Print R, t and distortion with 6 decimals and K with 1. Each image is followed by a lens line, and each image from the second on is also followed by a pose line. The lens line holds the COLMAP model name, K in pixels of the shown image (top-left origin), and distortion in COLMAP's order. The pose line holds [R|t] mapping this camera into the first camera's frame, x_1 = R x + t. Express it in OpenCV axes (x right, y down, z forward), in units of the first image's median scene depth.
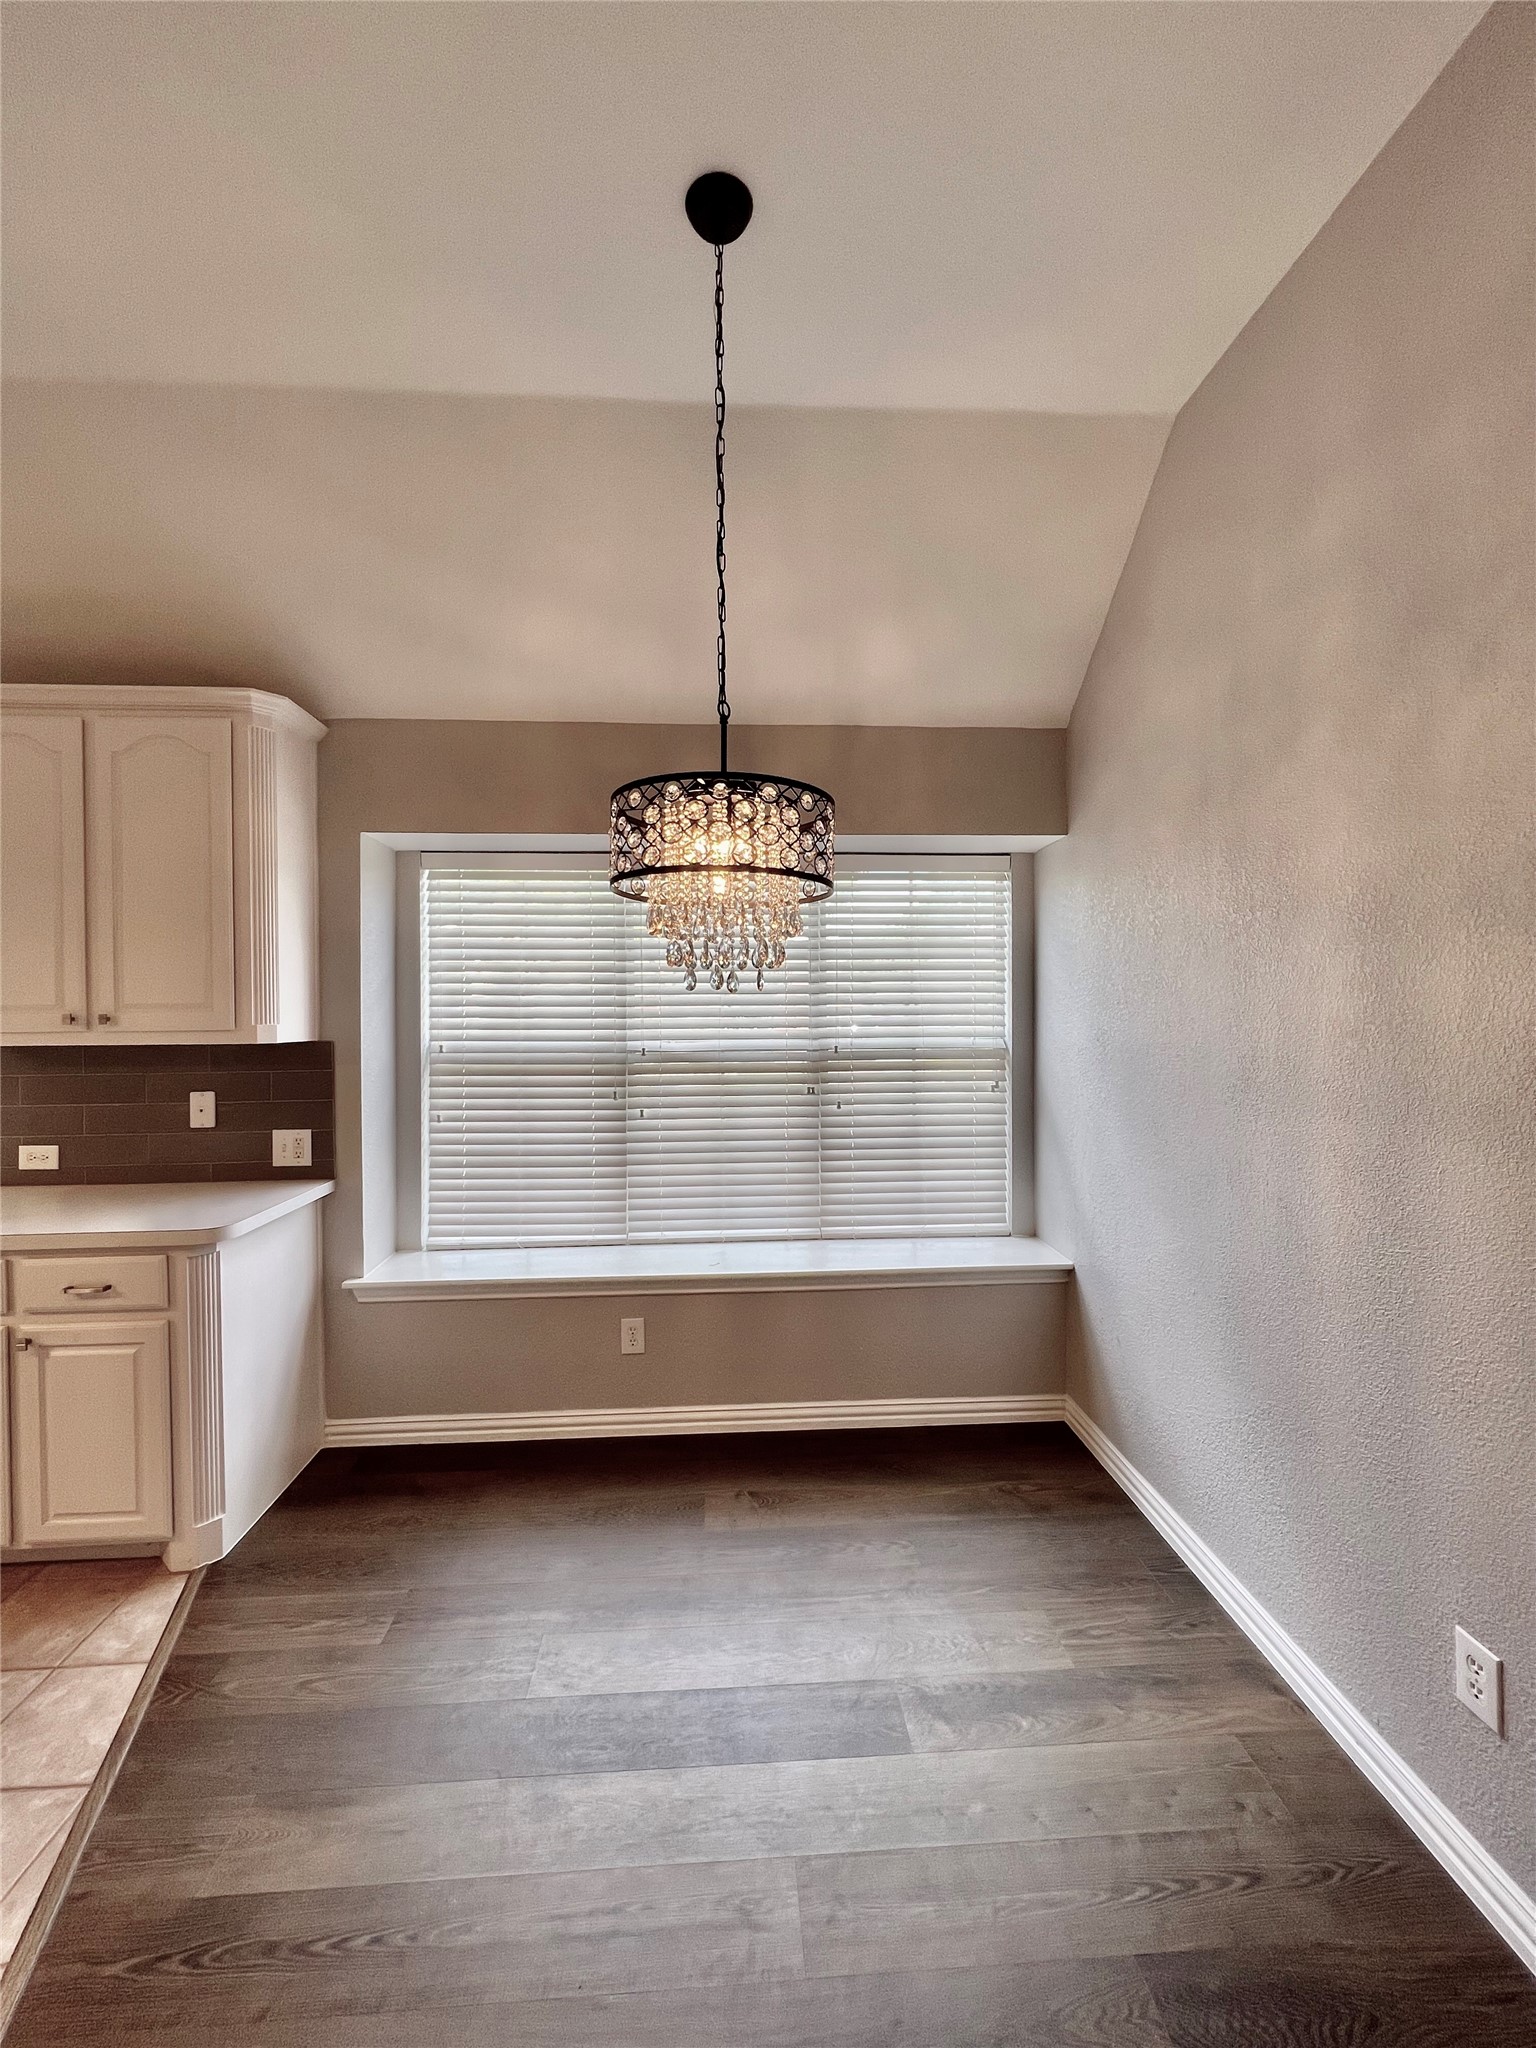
lens RADIAL K [[834.5, 0, 766.8], [0, 834.5, 1021.2], [0, 0, 1]] dist [0.000815, 0.000111]
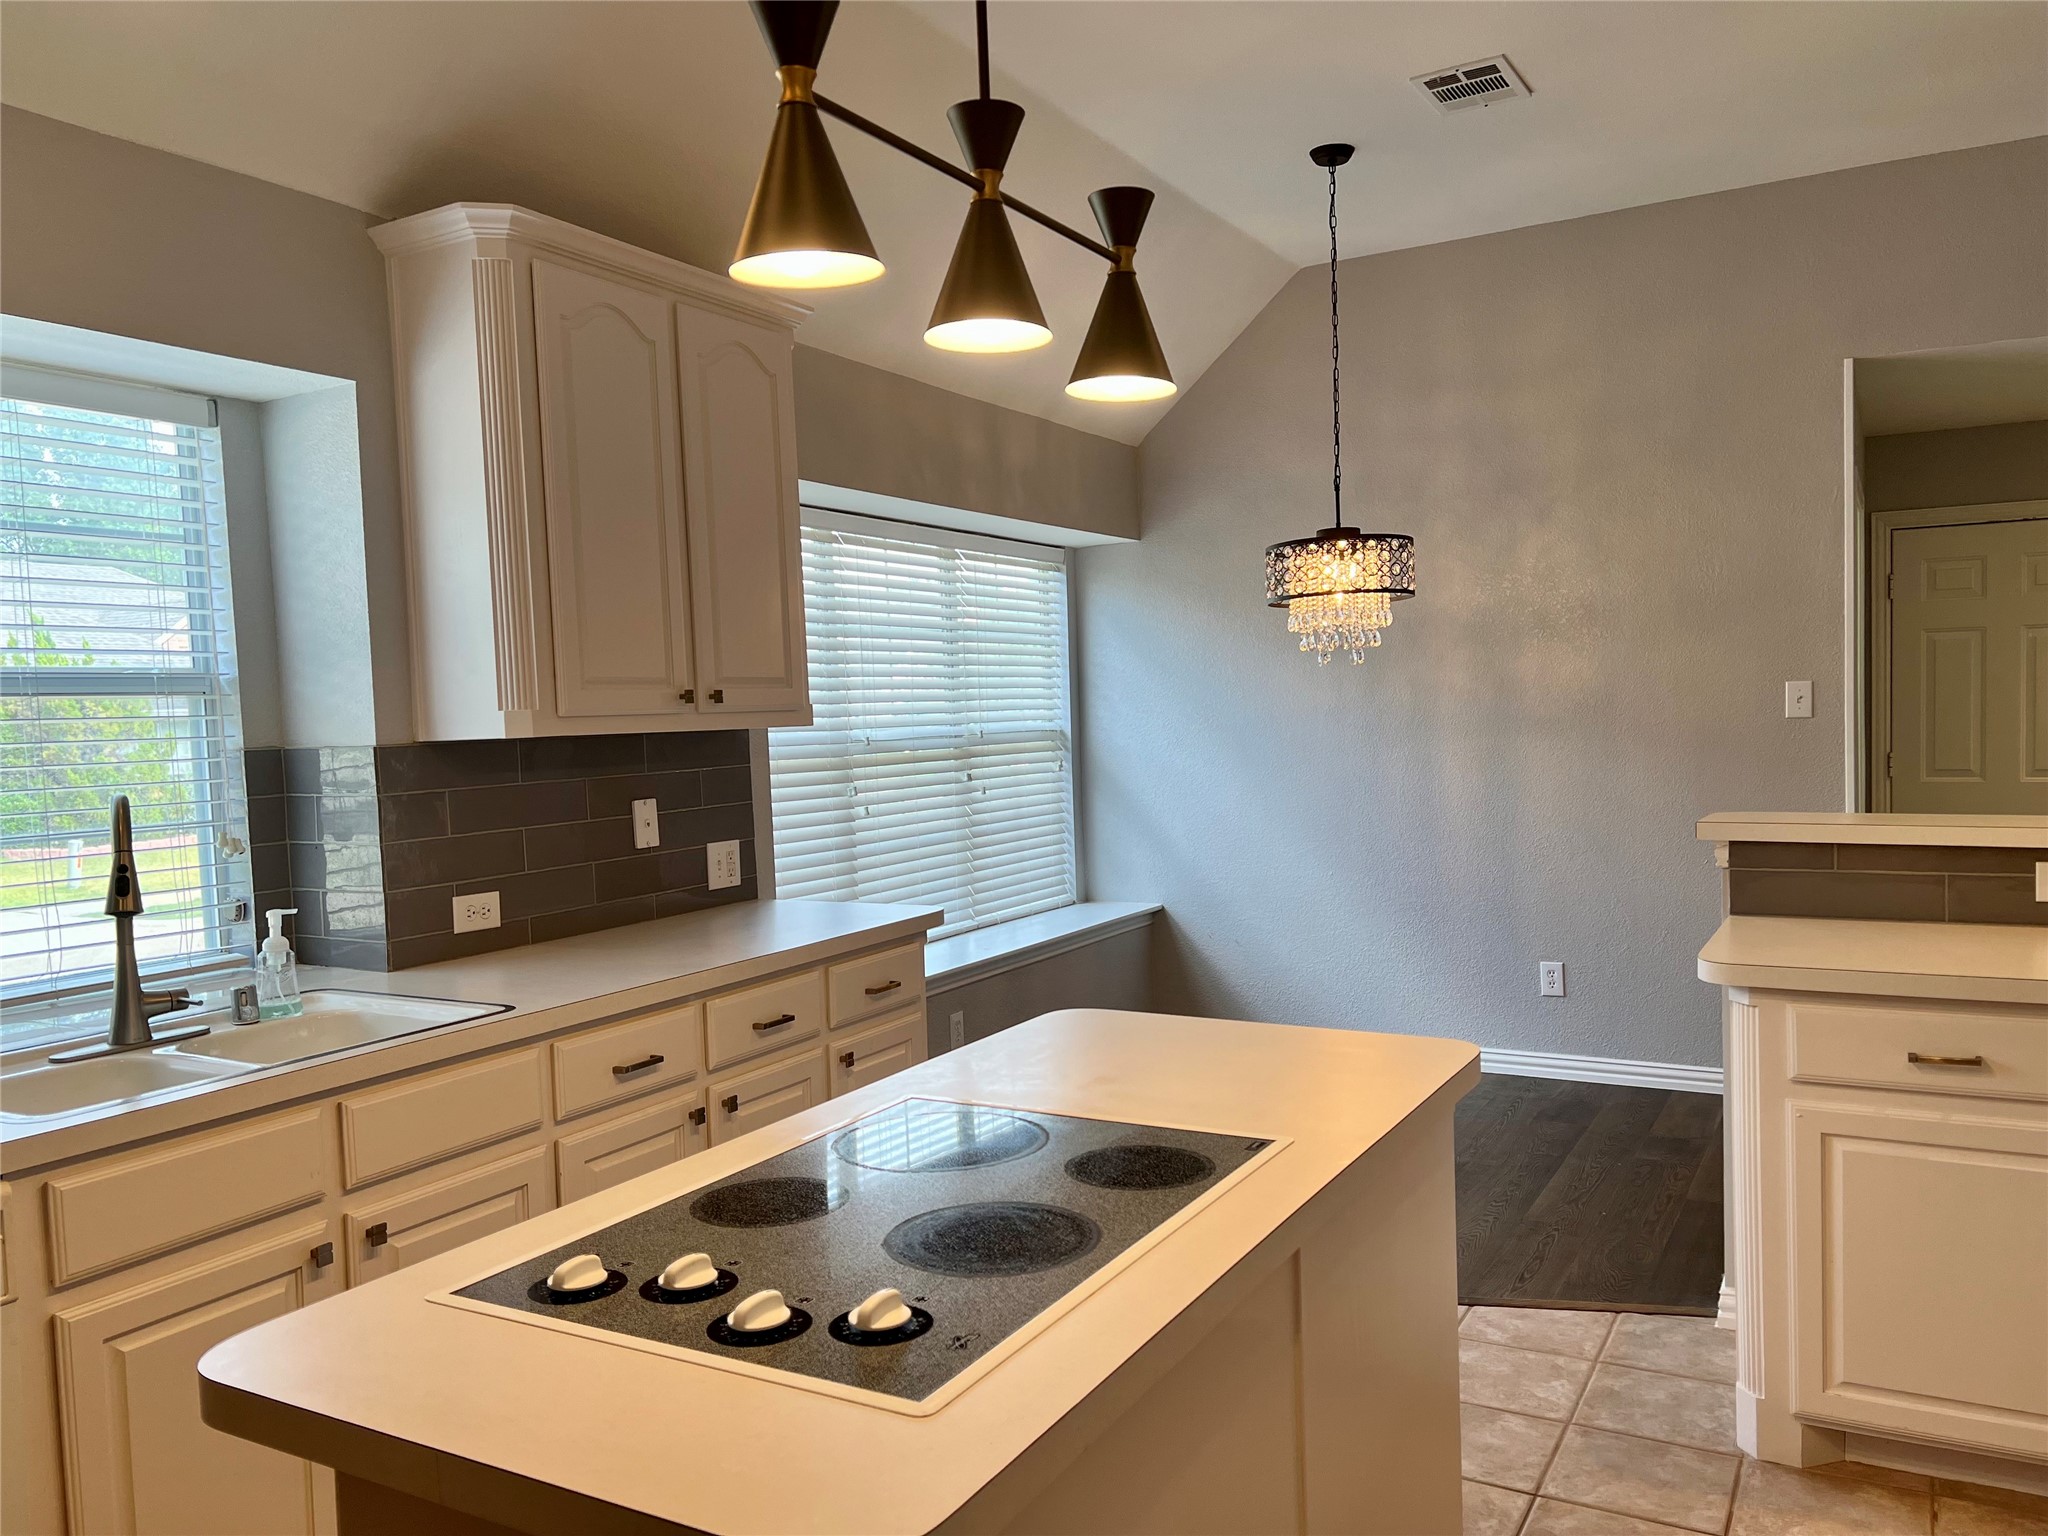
lens RADIAL K [[1531.3, 0, 1025.3], [0, 1531.3, 766.9], [0, 0, 1]] dist [0.043599, 0.001042]
pose [[0.544197, -0.043418, 0.837833, -1.638793], [0.043835, 0.998767, 0.023286, 0.038564], [-0.837811, 0.024054, 0.545430, -0.031554]]
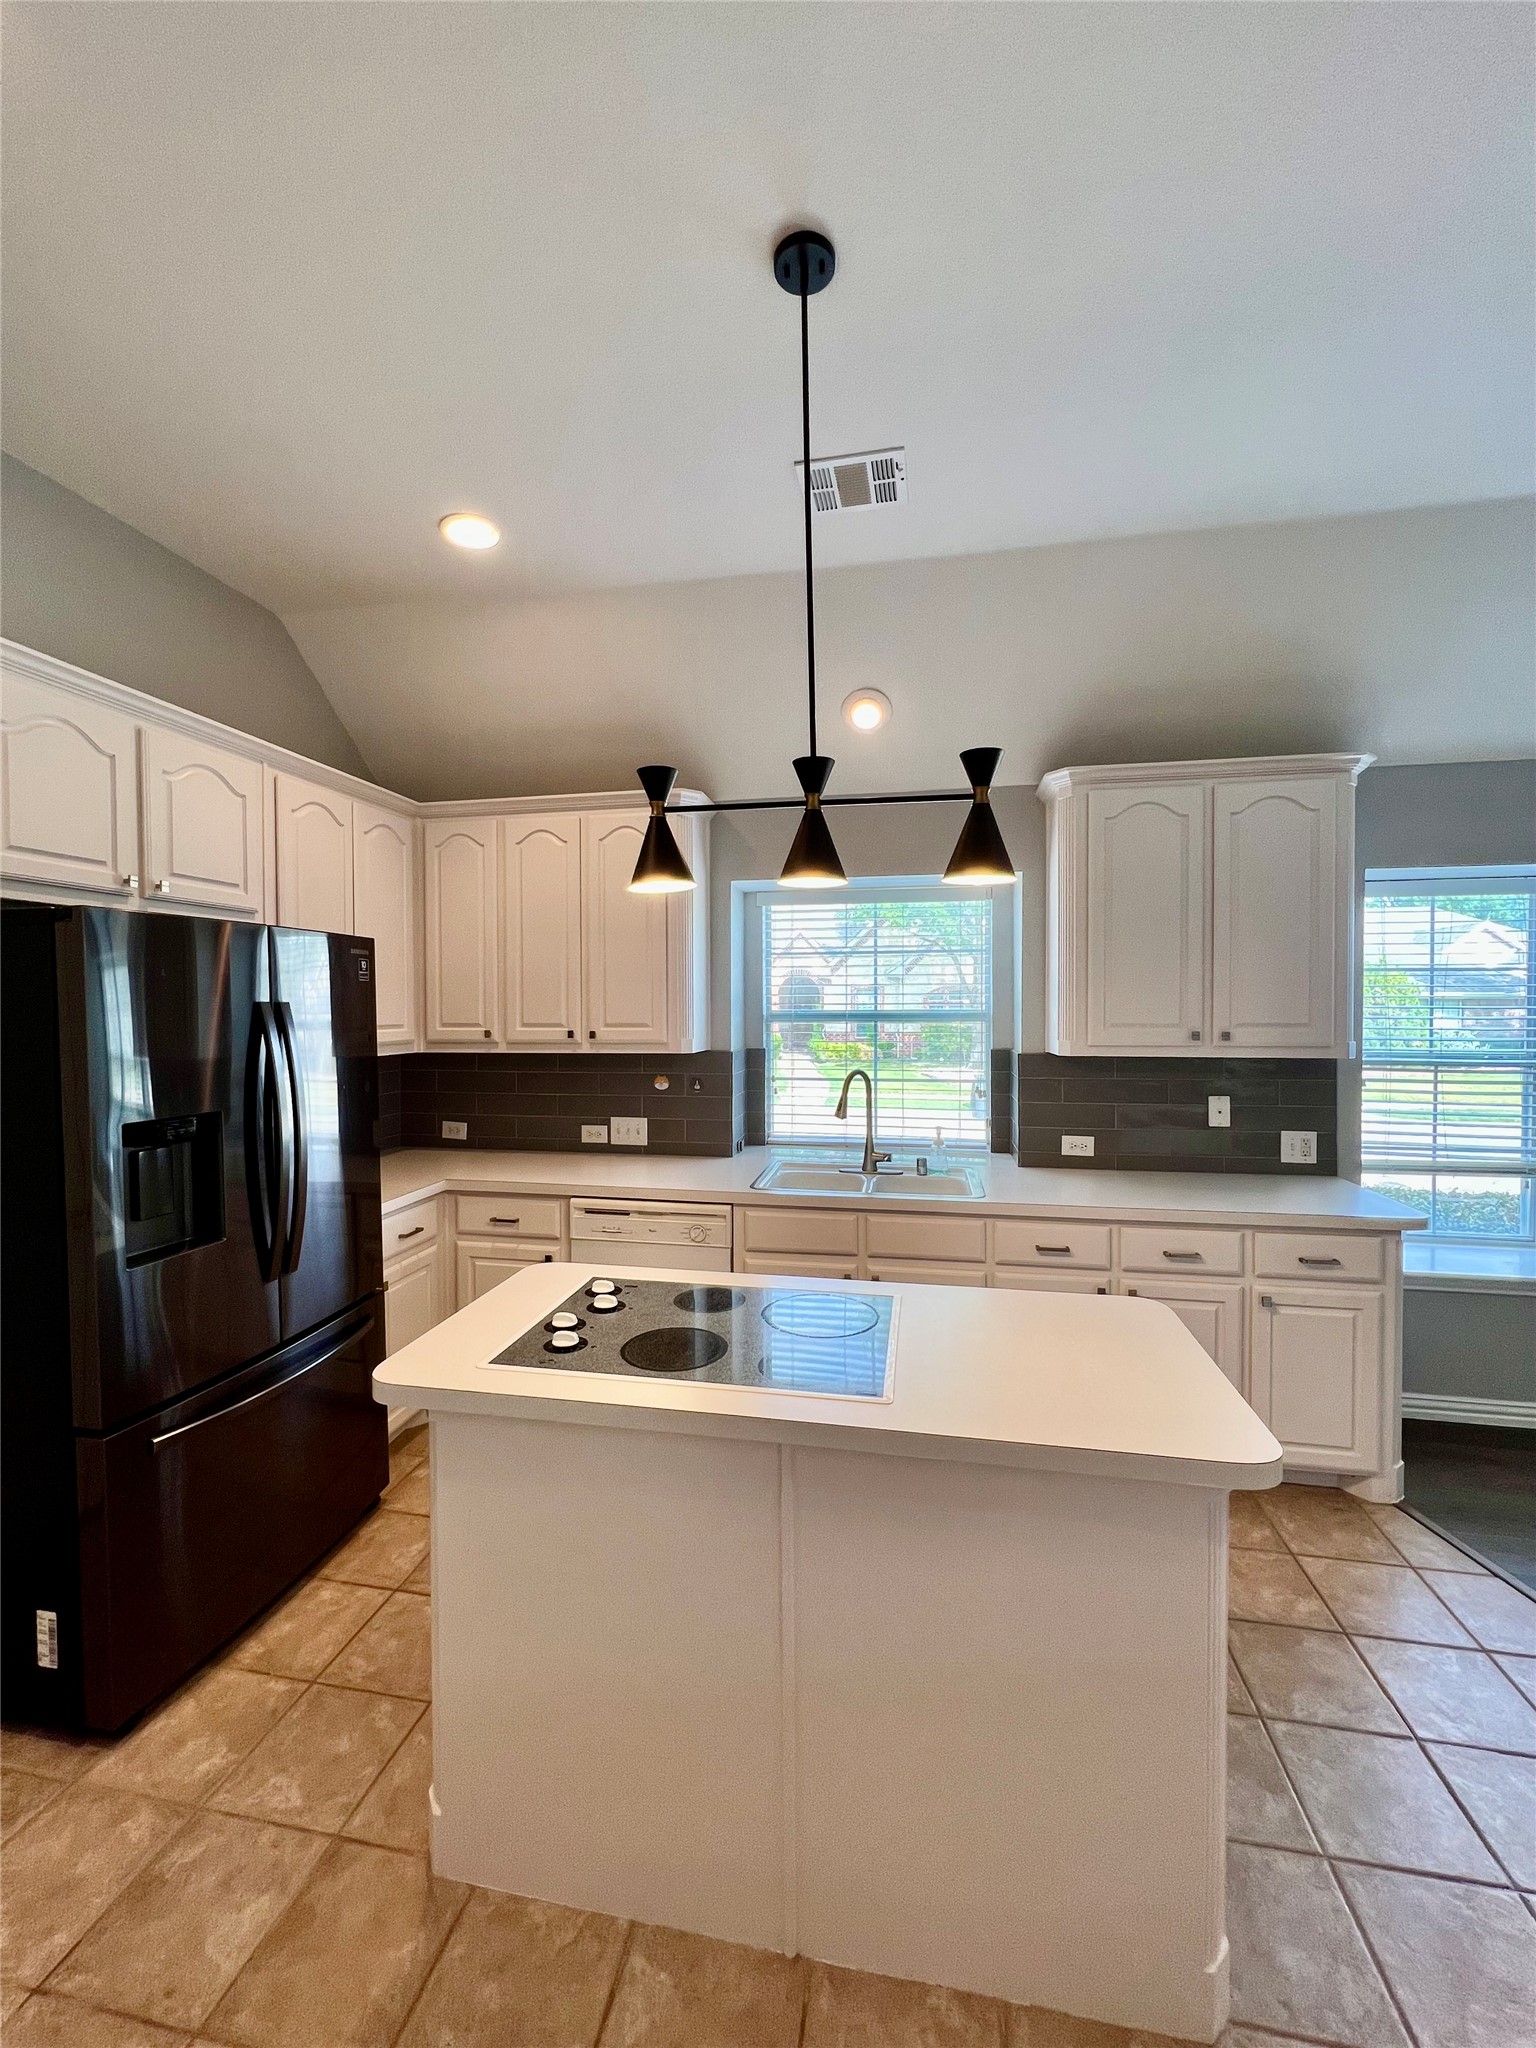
lens RADIAL K [[834.5, 0, 774.0], [0, 834.5, 1022.9], [0, 0, 1]] dist [0.000815, 0.000111]
pose [[0.972123, 0.011031, -0.234212, -1.011394], [-0.009329, 0.999921, 0.008374, -0.022083], [0.234286, -0.005956, 0.972150, -0.283127]]
